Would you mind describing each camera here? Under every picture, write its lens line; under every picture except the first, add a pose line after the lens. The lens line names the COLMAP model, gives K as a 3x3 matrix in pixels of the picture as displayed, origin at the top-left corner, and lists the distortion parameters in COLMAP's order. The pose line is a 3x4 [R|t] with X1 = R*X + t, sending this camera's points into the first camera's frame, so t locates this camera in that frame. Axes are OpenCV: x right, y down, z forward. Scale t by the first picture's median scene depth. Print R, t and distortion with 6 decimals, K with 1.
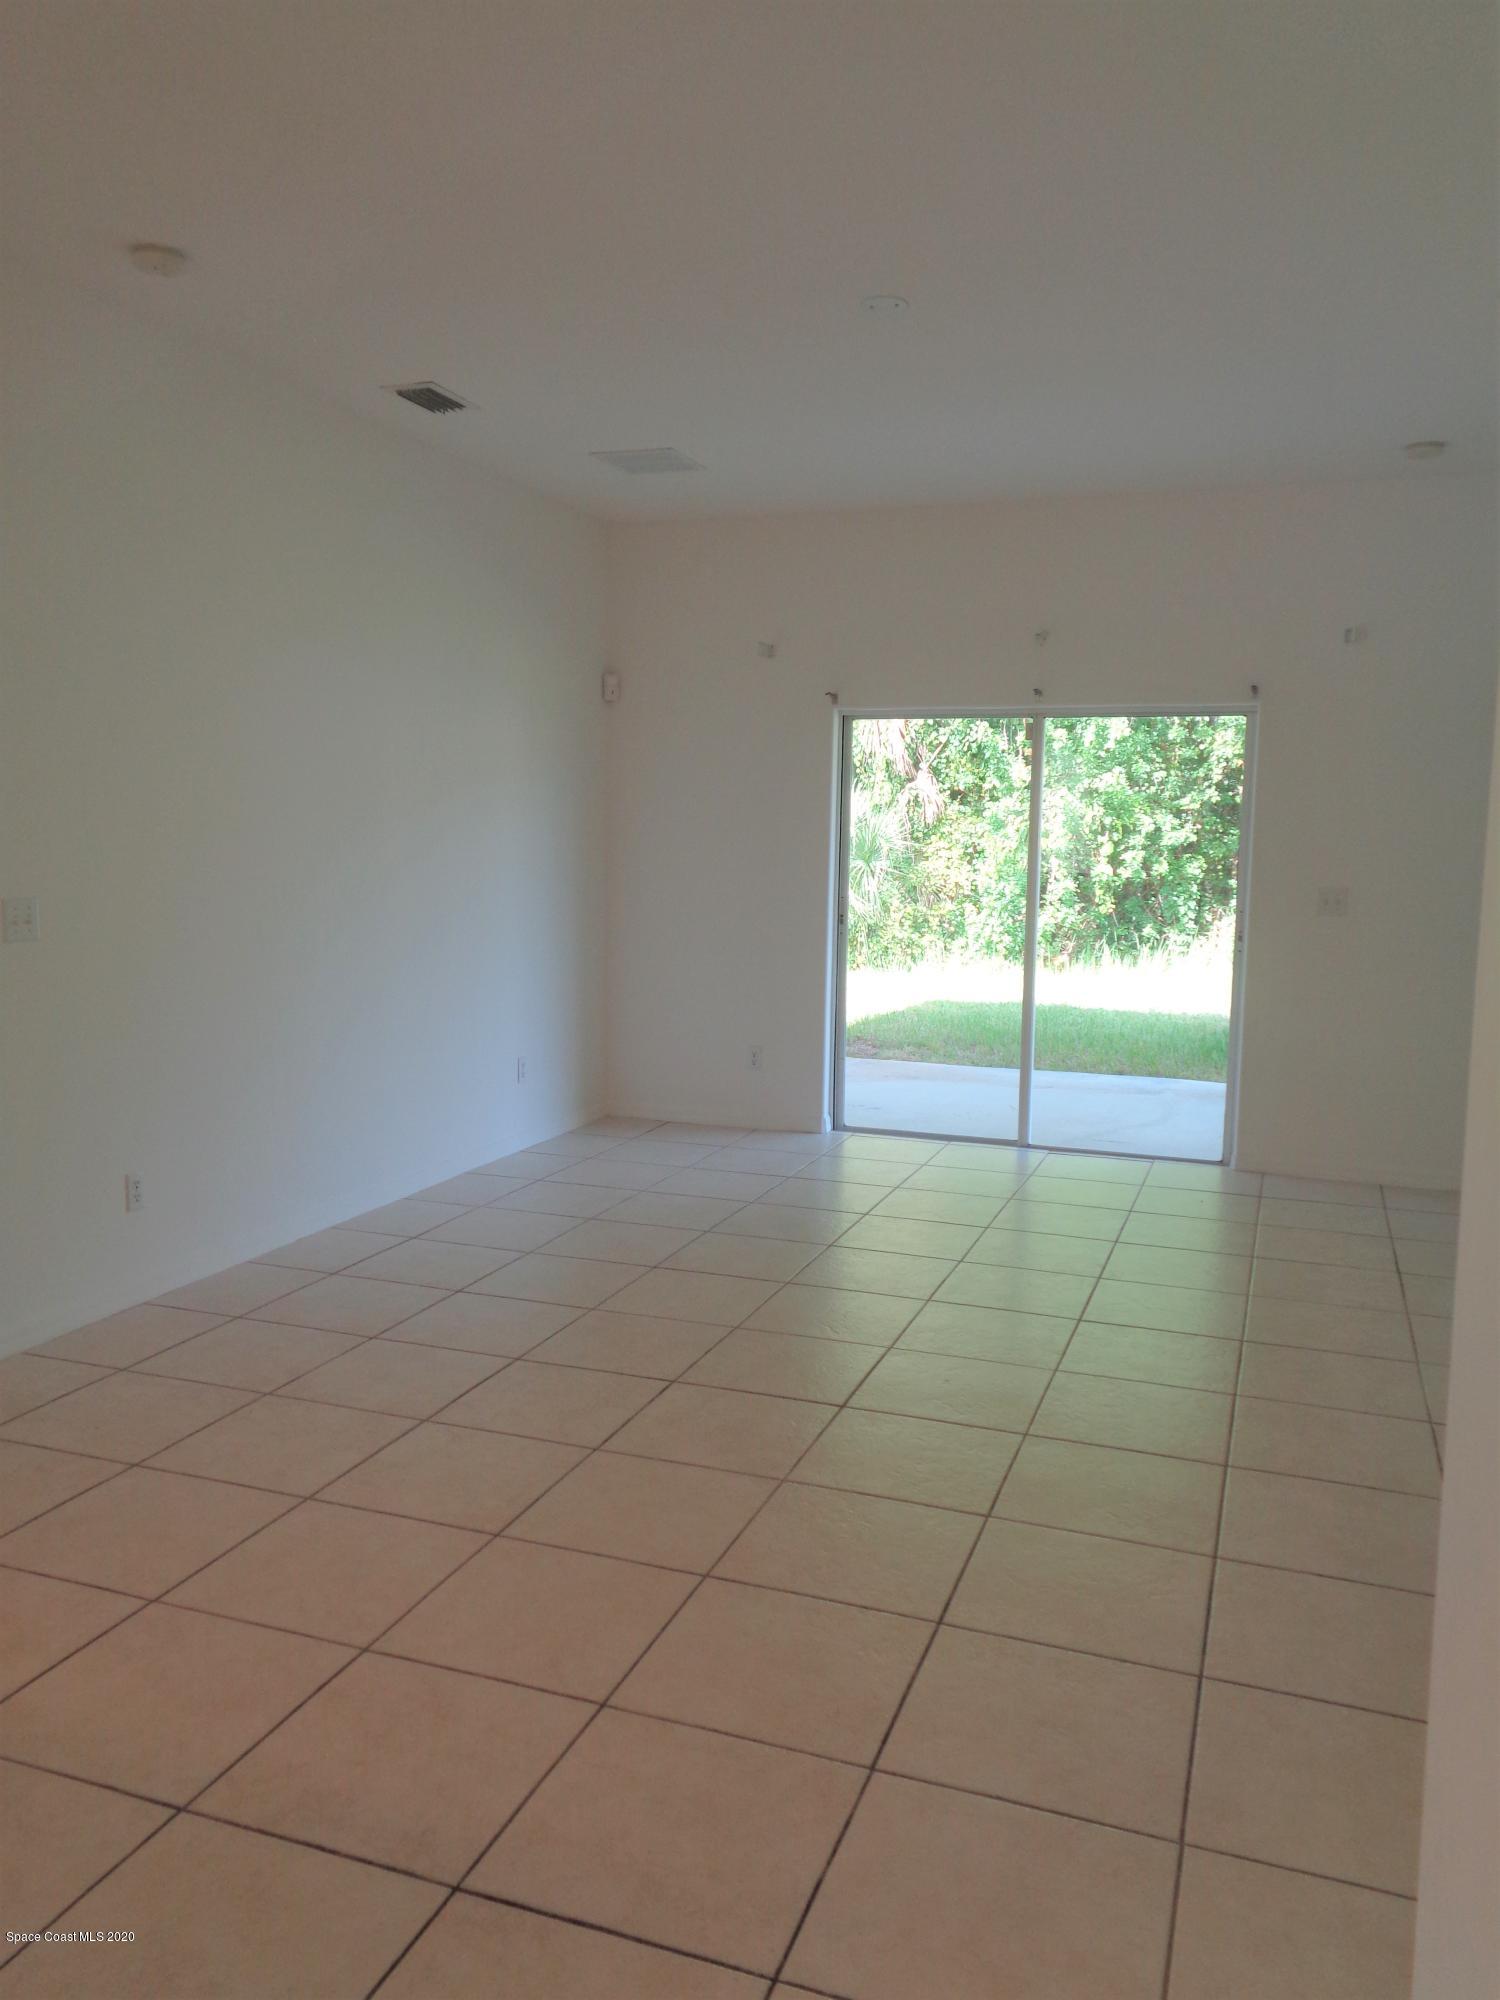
lens RADIAL K [[1501.2, 0, 750.0], [0, 1501.2, 1000.0], [0, 0, 1]] dist [0.003310, 0.003065]
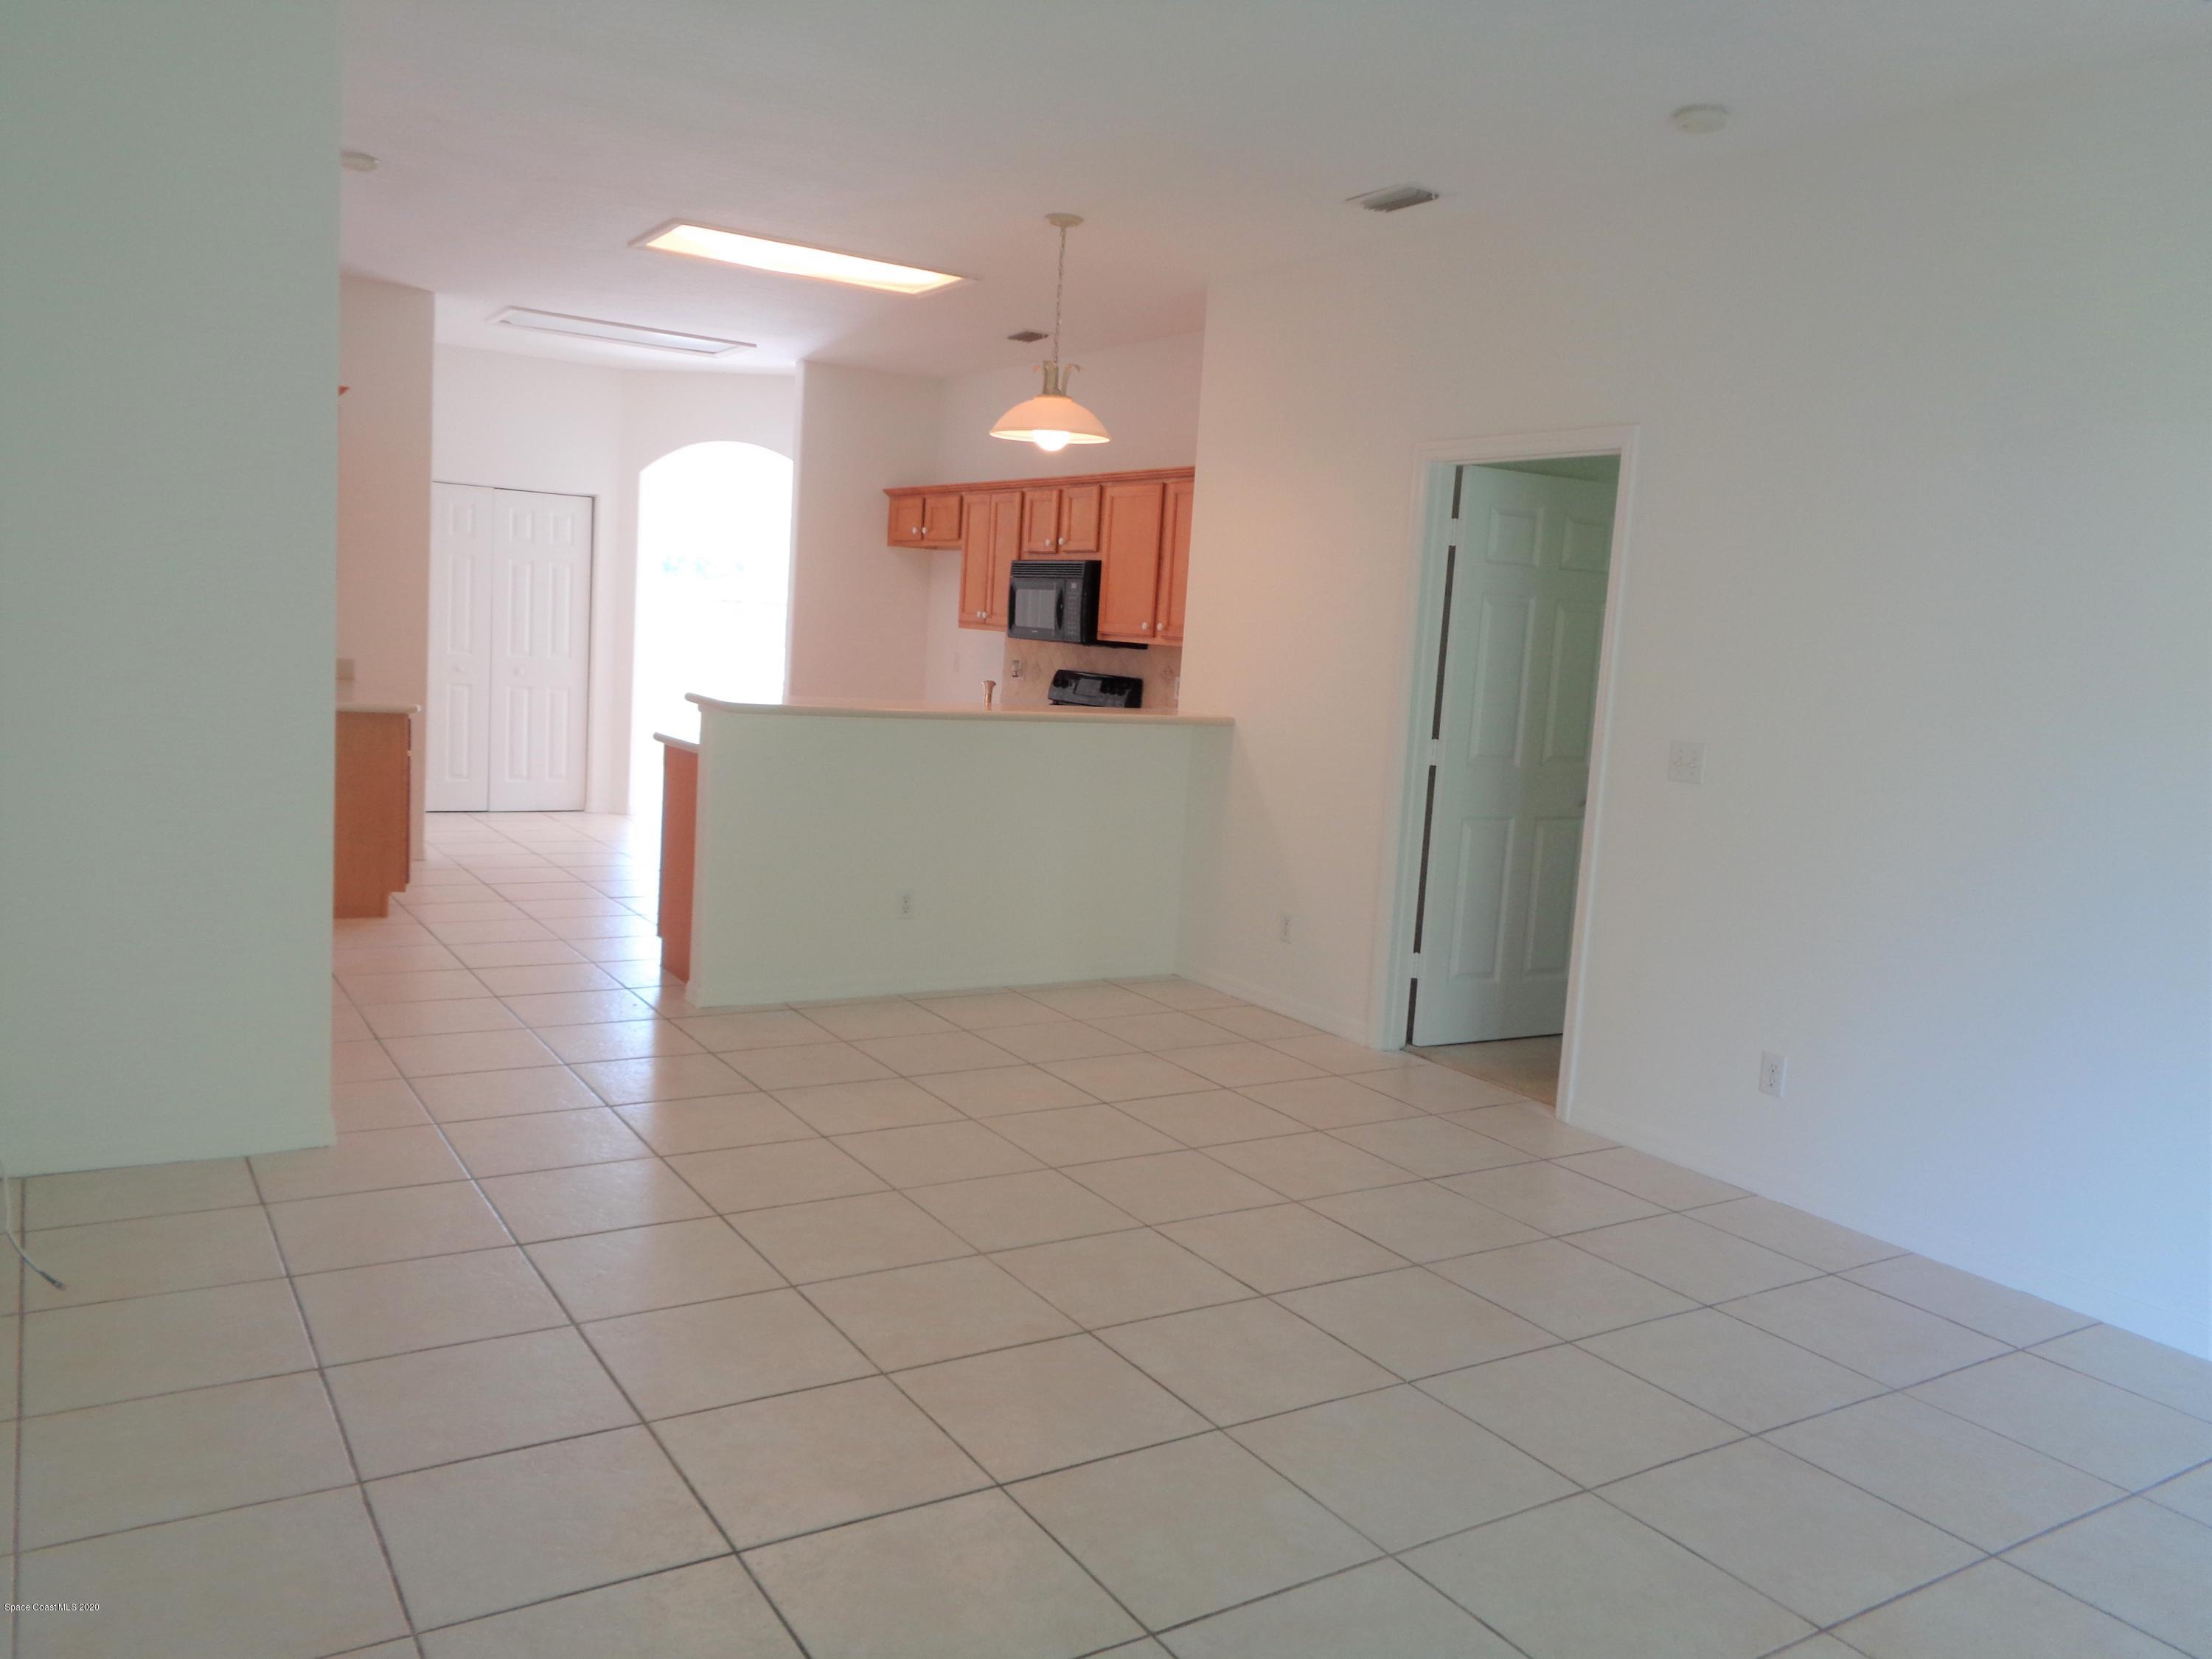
lens RADIAL K [[1654.9, 0, 1115.7], [0, 1654.9, 864.7], [0, 0, 1]] dist [-0.007614, -0.000587]
pose [[-0.605491, 0.053162, -0.794075, 0.403068], [-0.167702, 0.966840, 0.192603, -0.079990], [0.777983, 0.249787, -0.576498, 0.798956]]
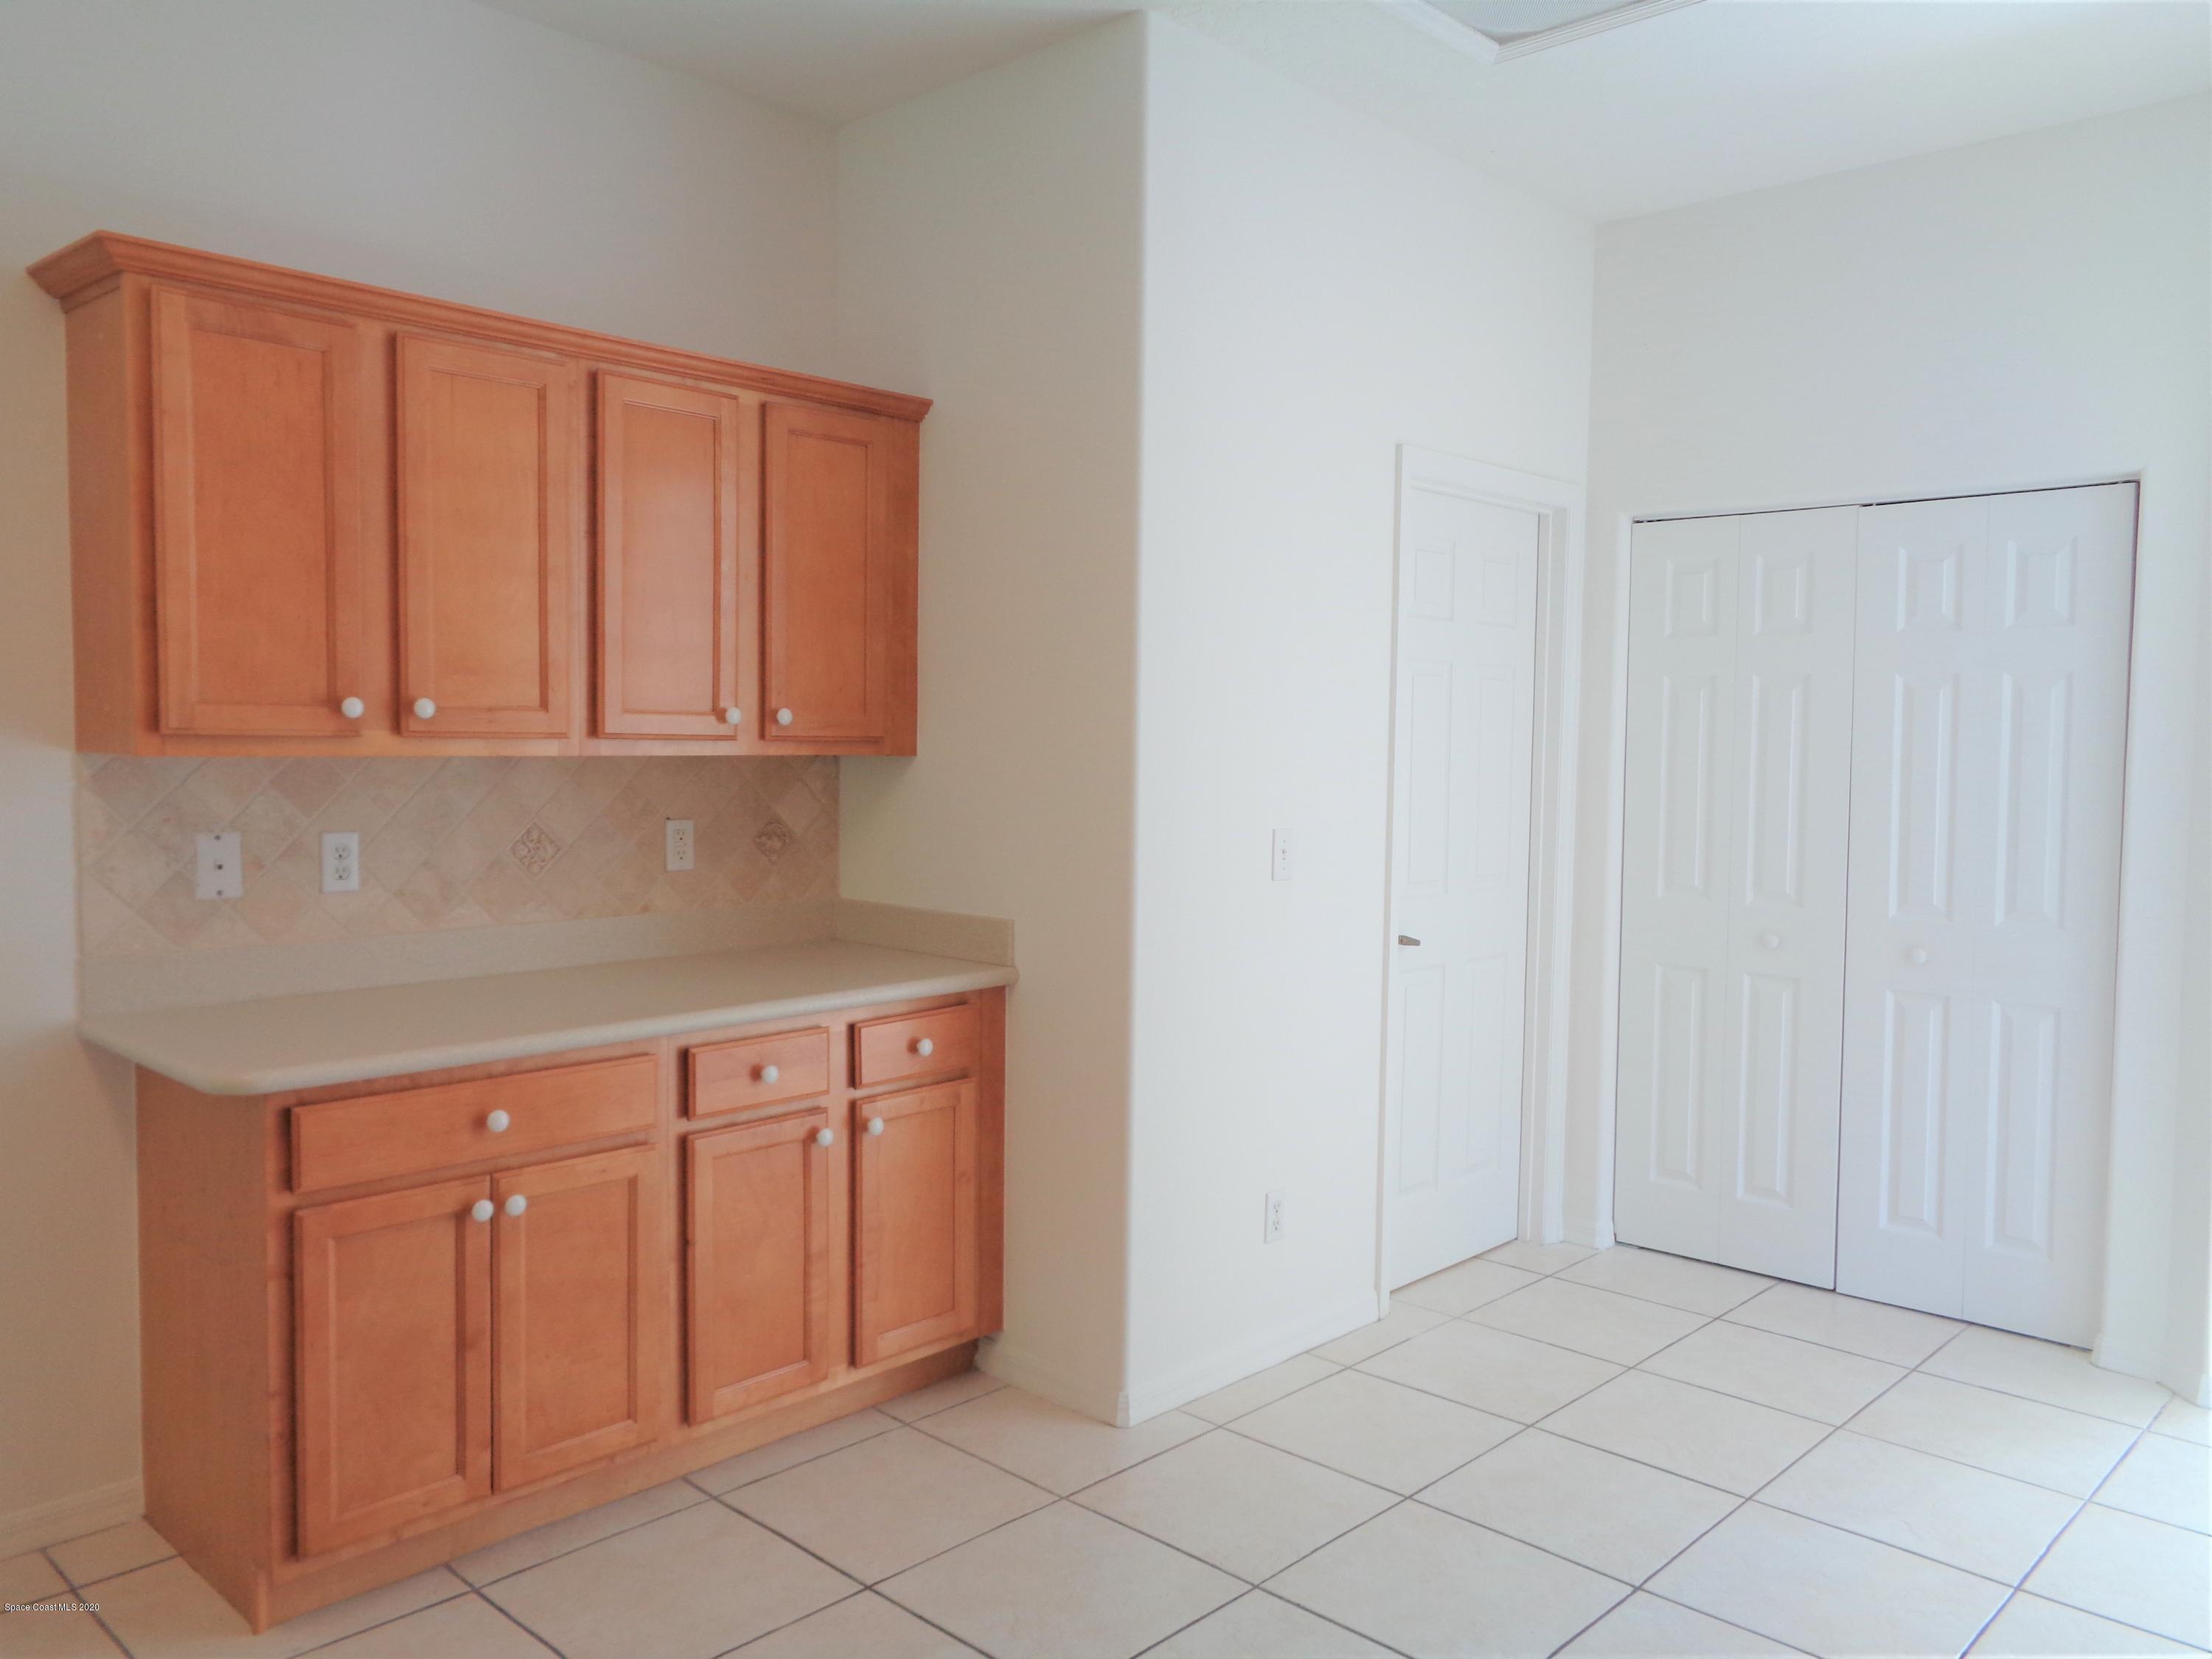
lens RADIAL K [[1660.4, 0, 1108.7], [0, 1660.4, 820.8], [0, 0, 1]] dist [0.003310, 0.003065]
pose [[-0.918382, -0.050098, 0.392511, -0.447398], [0.016673, 0.986173, 0.164880, -0.018421], [-0.395344, 0.157967, -0.904848, 0.099597]]
